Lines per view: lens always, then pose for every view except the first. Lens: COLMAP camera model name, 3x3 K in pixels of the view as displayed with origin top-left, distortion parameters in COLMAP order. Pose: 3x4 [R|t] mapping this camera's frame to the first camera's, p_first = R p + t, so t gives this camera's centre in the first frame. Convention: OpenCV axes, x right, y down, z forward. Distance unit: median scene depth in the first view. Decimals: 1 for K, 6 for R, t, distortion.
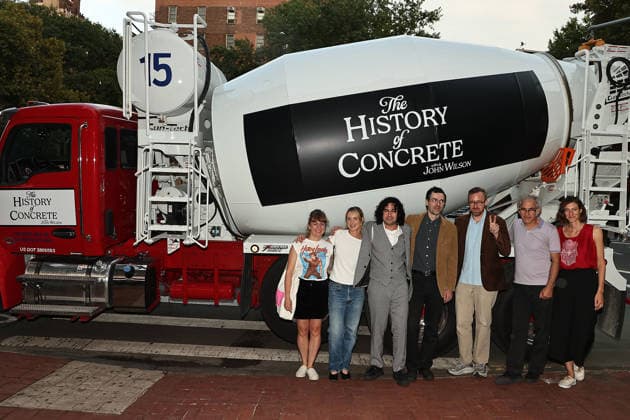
lens RADIAL K [[593.1, 0, 315.0], [0, 593.1, 210.0], [0, 0, 1]] dist [0.011617, 0.005346]
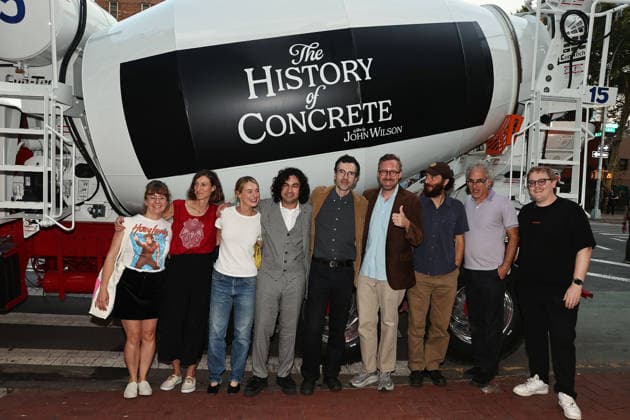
lens RADIAL K [[593.1, 0, 315.0], [0, 593.1, 210.0], [0, 0, 1]] dist [0.011617, 0.005346]
pose [[0.997001, 0.002801, 0.077332, 0.080547], [-0.005745, 0.999266, 0.037879, 0.004019], [-0.077170, -0.038209, 0.996286, 0.183686]]
